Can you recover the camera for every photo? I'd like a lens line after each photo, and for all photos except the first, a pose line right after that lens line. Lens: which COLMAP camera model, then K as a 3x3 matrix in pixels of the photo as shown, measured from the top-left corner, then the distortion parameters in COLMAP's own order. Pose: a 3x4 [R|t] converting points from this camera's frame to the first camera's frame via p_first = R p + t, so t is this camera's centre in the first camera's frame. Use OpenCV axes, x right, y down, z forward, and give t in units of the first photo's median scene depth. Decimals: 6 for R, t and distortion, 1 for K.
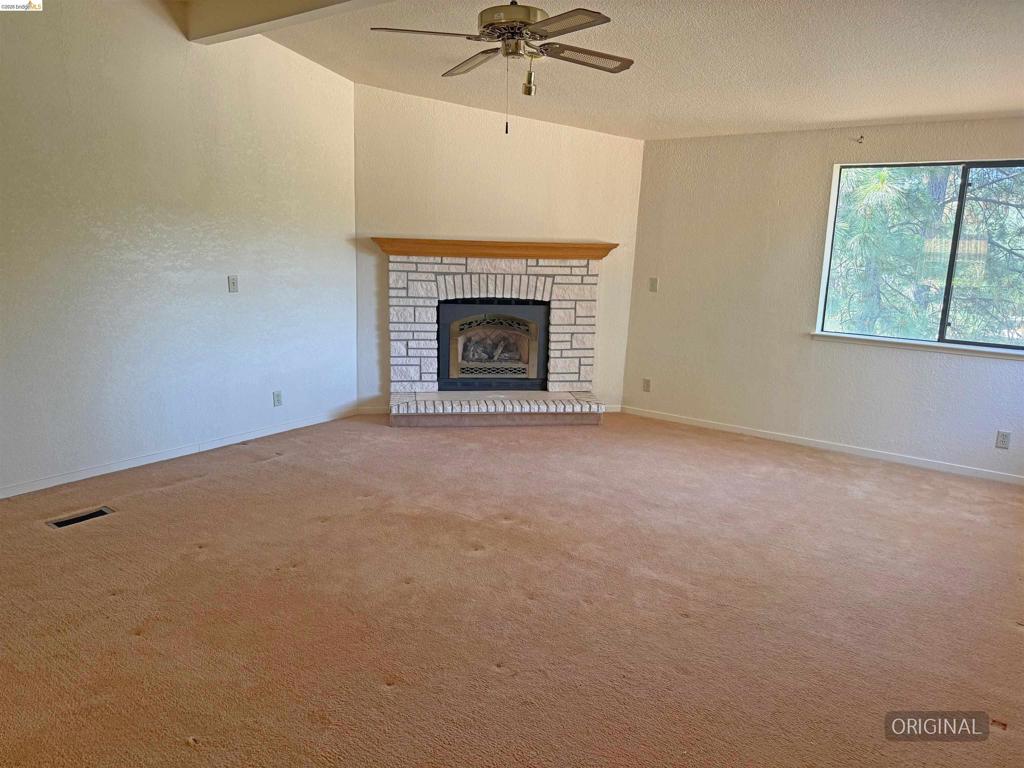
lens RADIAL K [[720.8, 0, 512.9], [0, 720.8, 378.1], [0, 0, 1]] dist [0.112981, -0.174784]
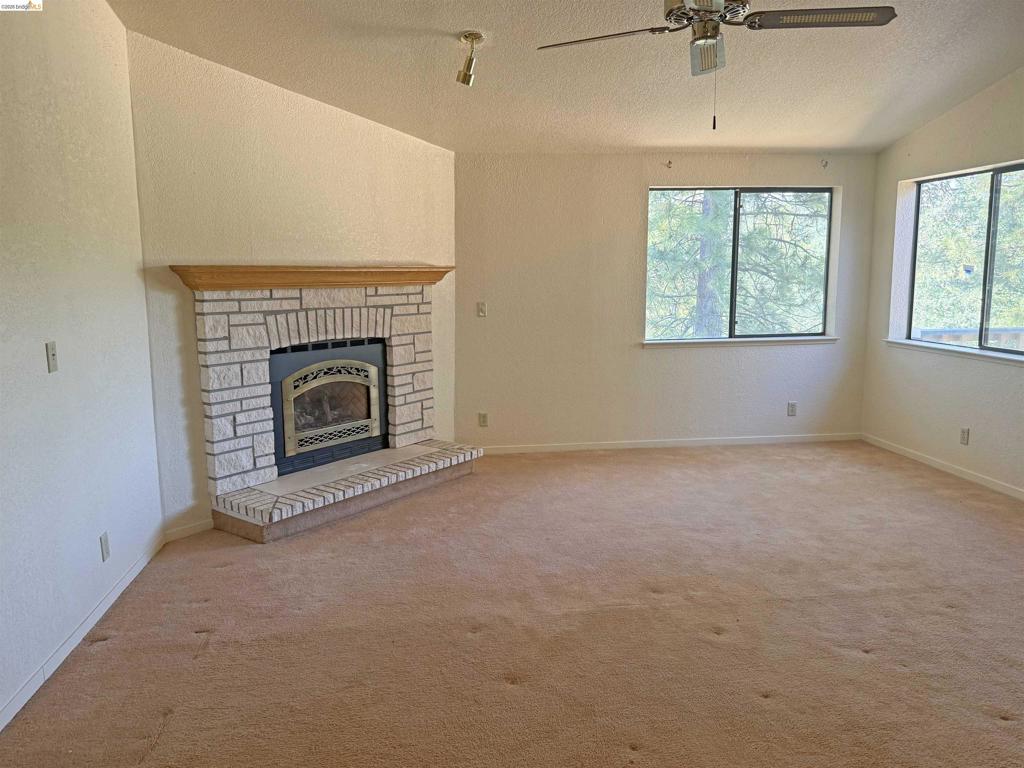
lens RADIAL K [[759.5, 0, 512.4], [0, 759.5, 370.0], [0, 0, 1]] dist [0.136898, -0.216440]
pose [[0.709858, -0.124428, 0.693267, -0.458065], [0.162187, 0.986698, 0.011025, -0.058446], [-0.685417, 0.104613, 0.720596, 0.297231]]
